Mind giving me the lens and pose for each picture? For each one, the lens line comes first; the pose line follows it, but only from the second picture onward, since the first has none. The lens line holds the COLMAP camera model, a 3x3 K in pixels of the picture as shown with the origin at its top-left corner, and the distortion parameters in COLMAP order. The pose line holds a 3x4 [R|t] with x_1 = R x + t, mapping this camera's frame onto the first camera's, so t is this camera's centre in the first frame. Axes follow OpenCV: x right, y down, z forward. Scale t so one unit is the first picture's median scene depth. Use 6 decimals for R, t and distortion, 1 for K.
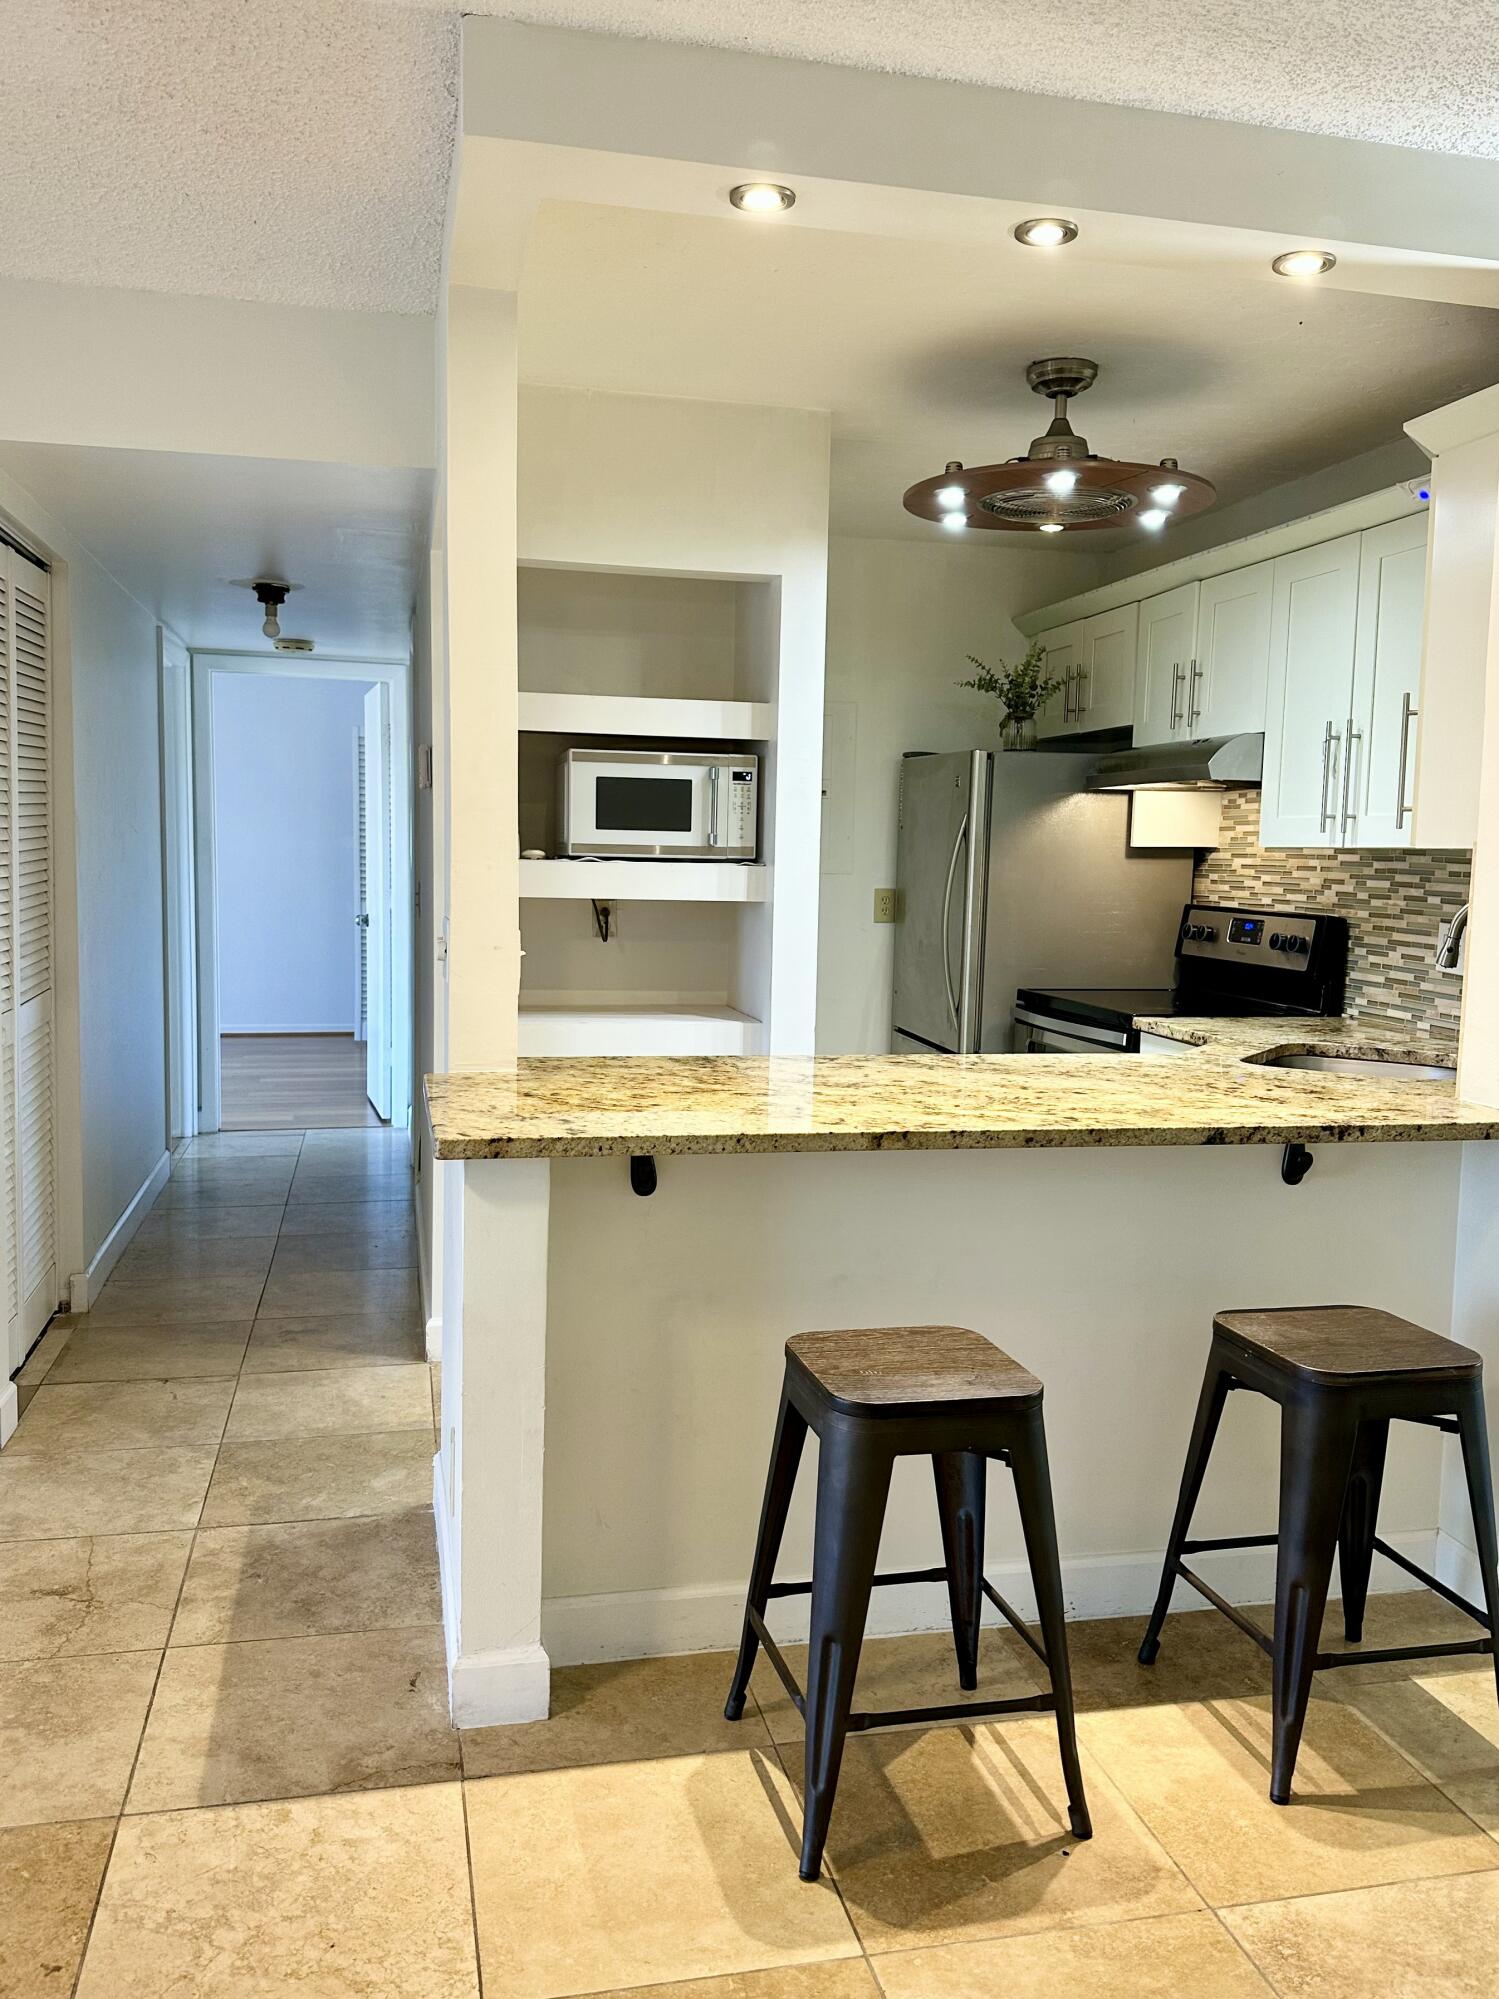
lens RADIAL K [[1577.9, 0, 749.5], [0, 1577.9, 999.5], [0, 0, 1]] dist [0.072140, -0.094647]
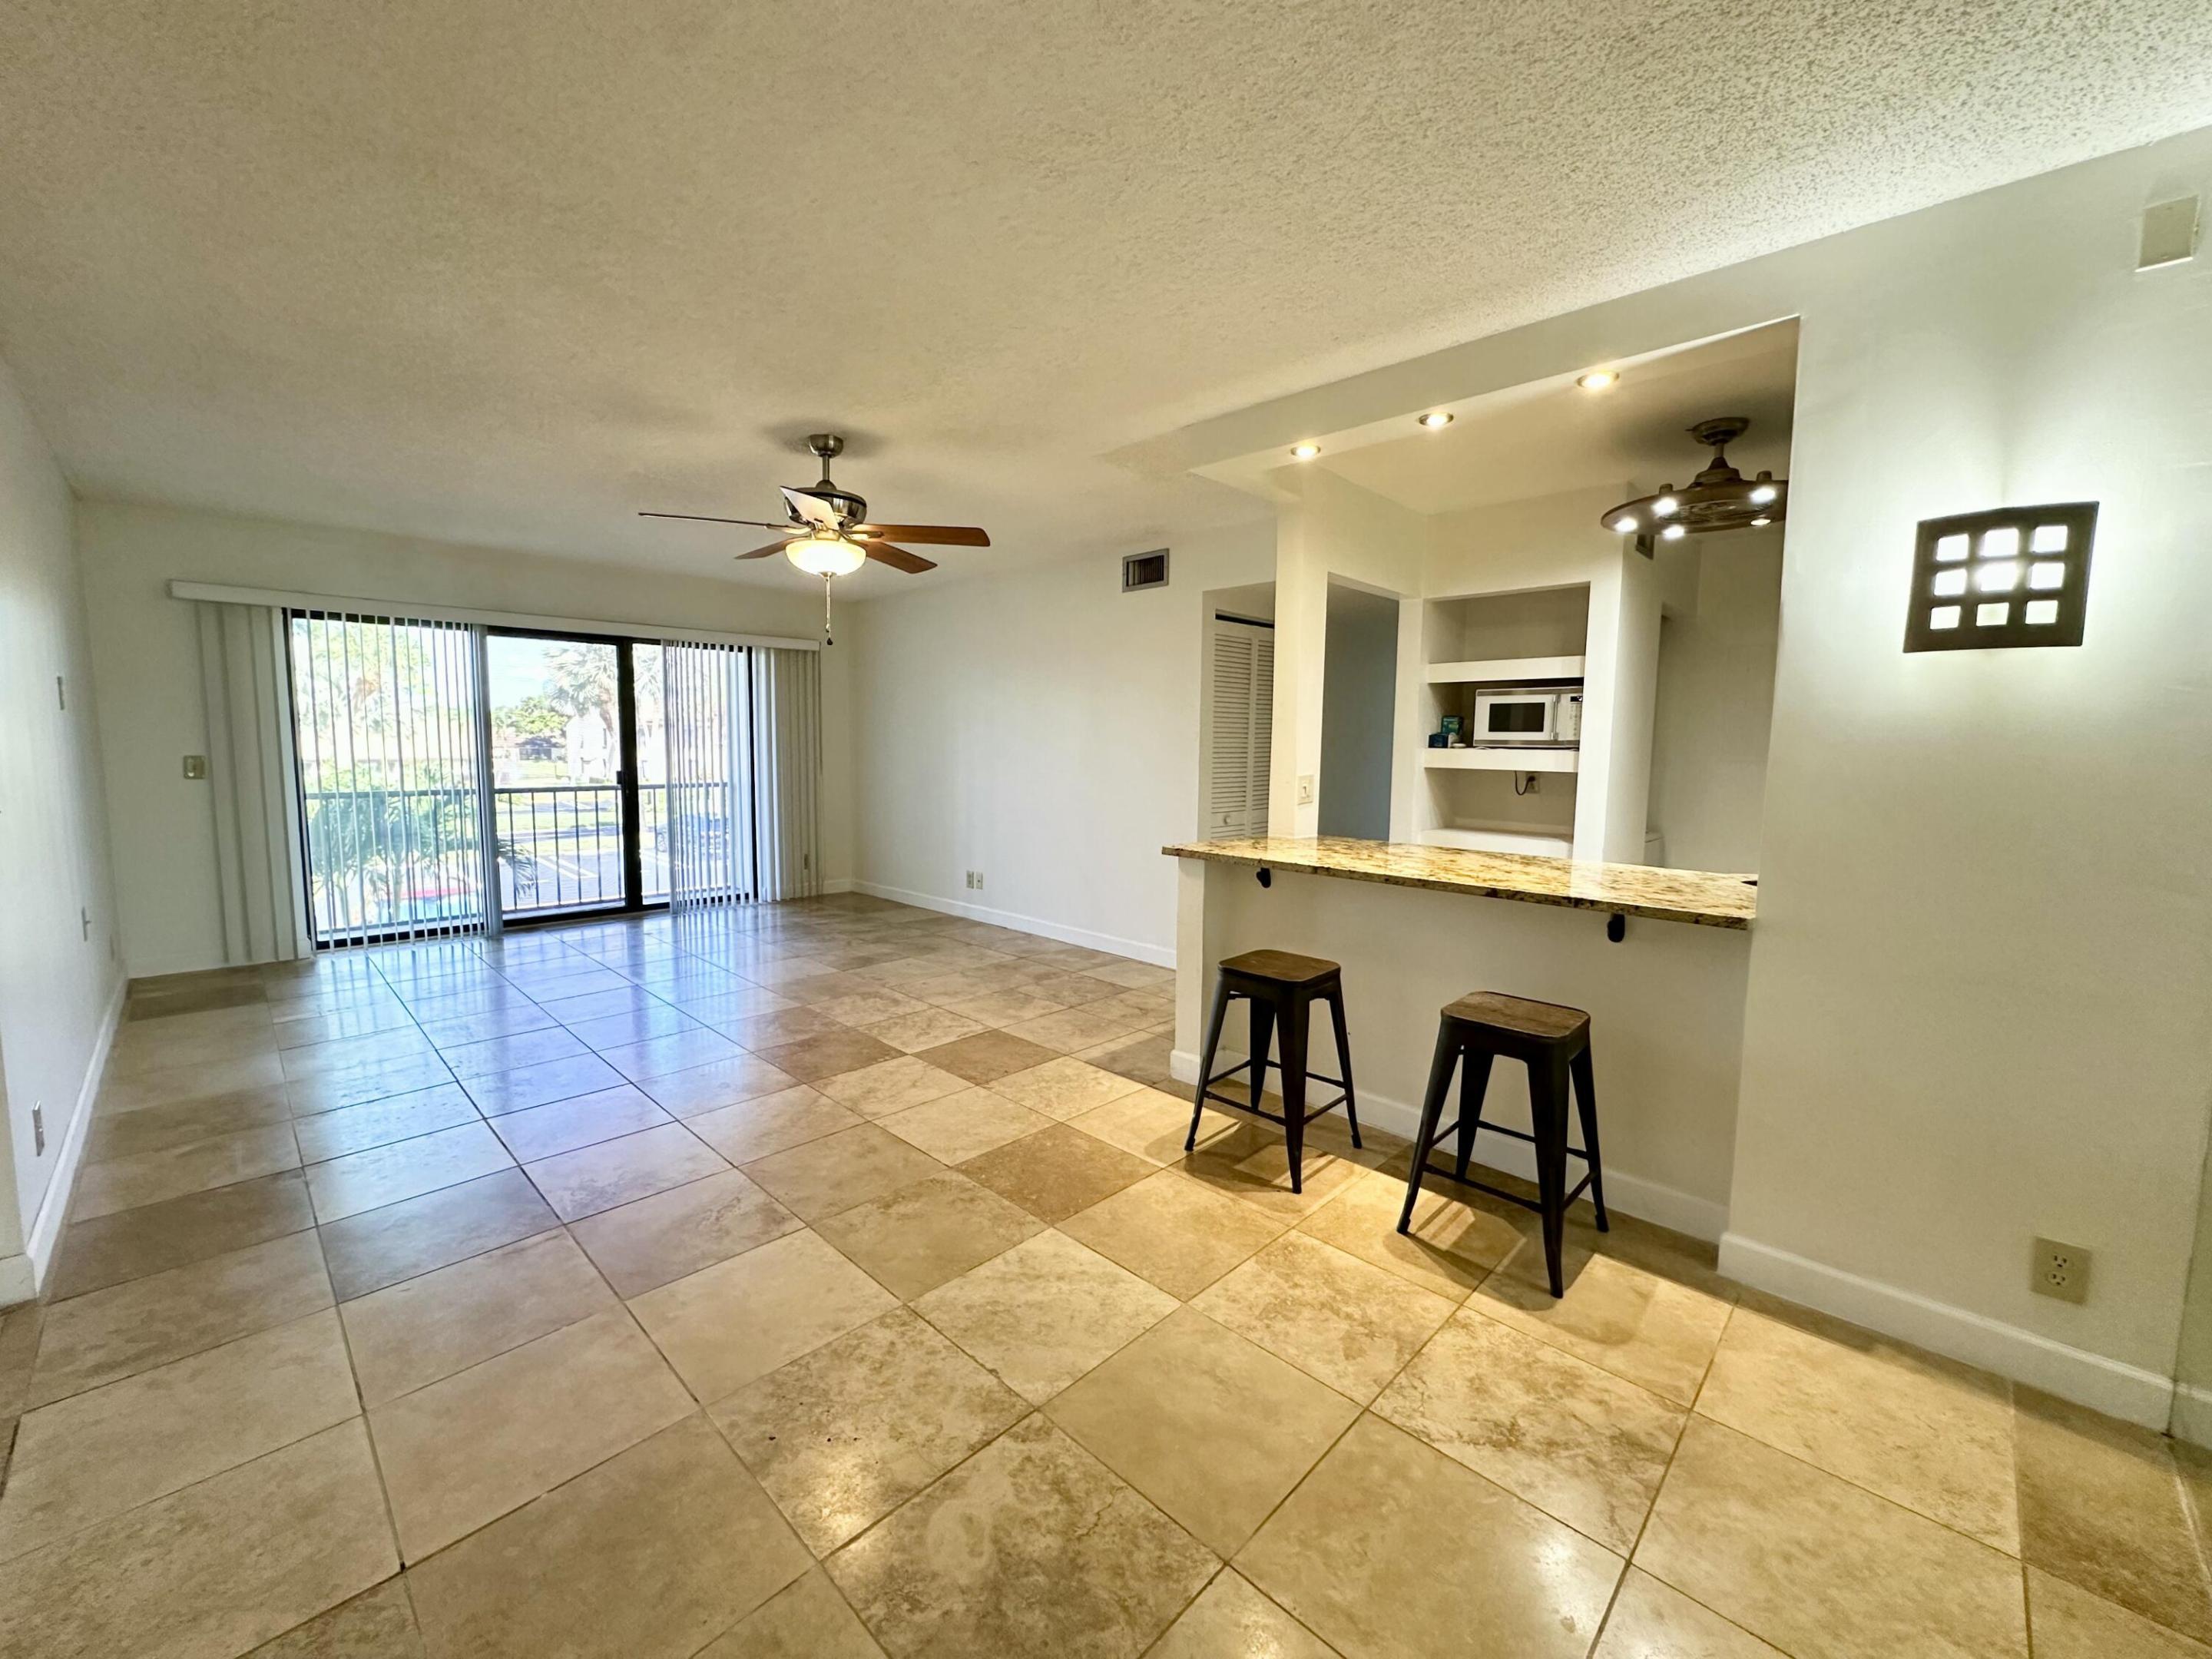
lens RADIAL K [[889.2, 0, 1109.9], [0, 889.2, 823.6], [0, 0, 1]] dist [-0.006441, 0.000823]
pose [[0.546527, 0.064026, -0.834991, 0.565927], [-0.083875, 0.996245, 0.021492, 0.015666], [0.833231, 0.058288, 0.549844, 0.062251]]
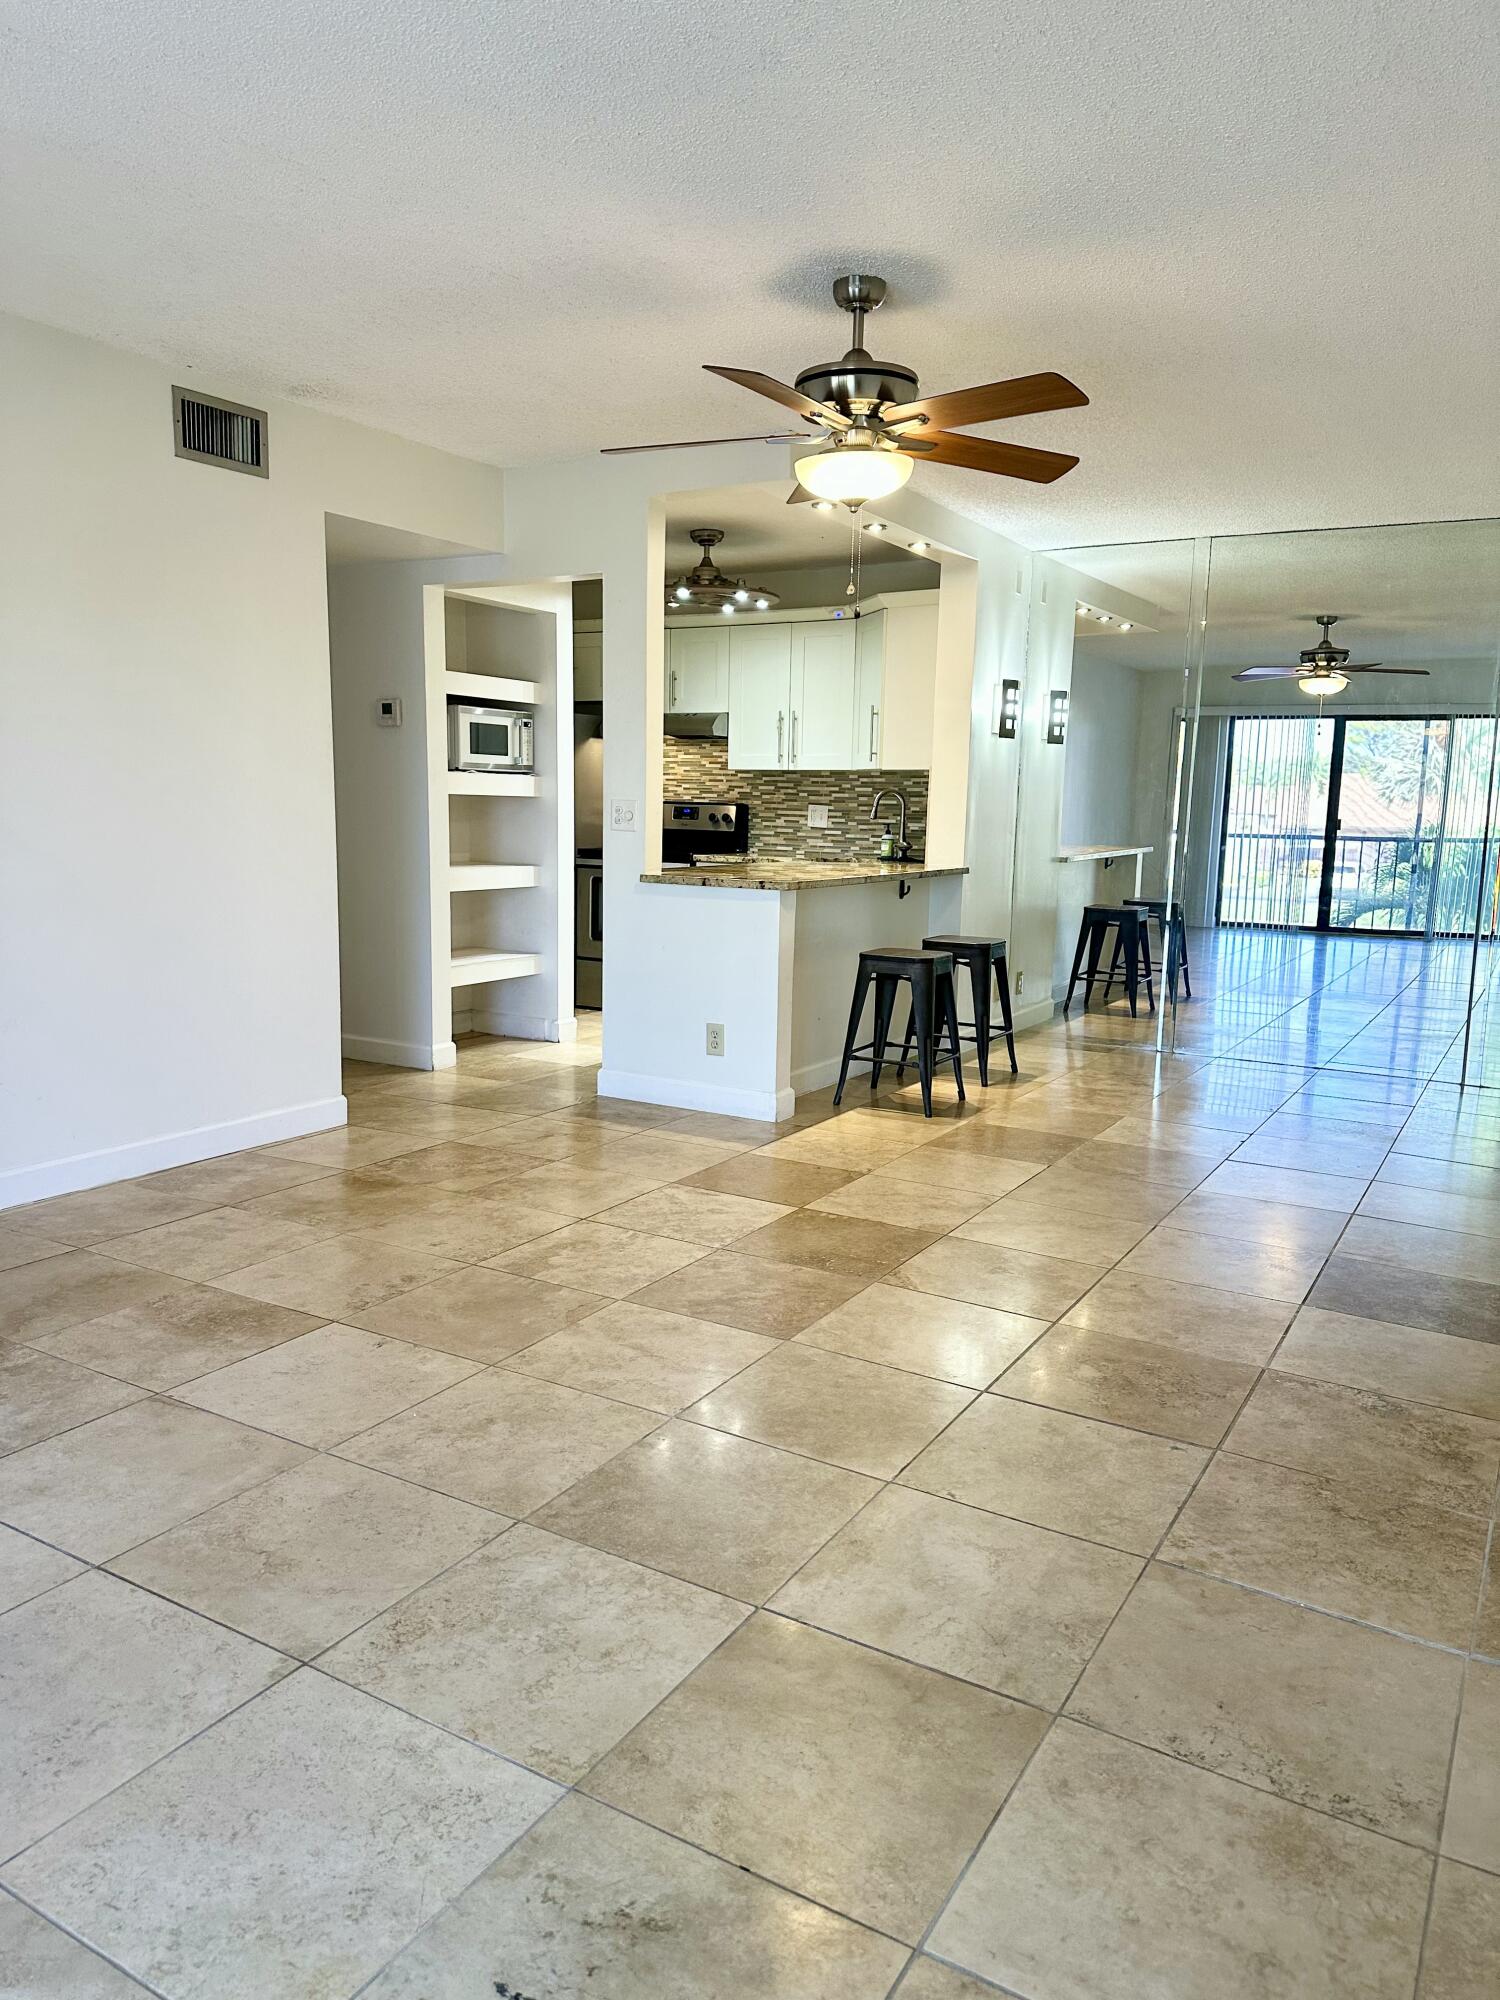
lens RADIAL K [[1388.3, 0, 752.4], [0, 1388.3, 989.4], [0, 0, 1]] dist [0.096475, -0.000085]
pose [[0.680777, -0.105607, 0.724837, -1.059917], [0.065313, 0.994362, 0.083533, 0.041166], [-0.729573, -0.009526, 0.683837, -0.270386]]
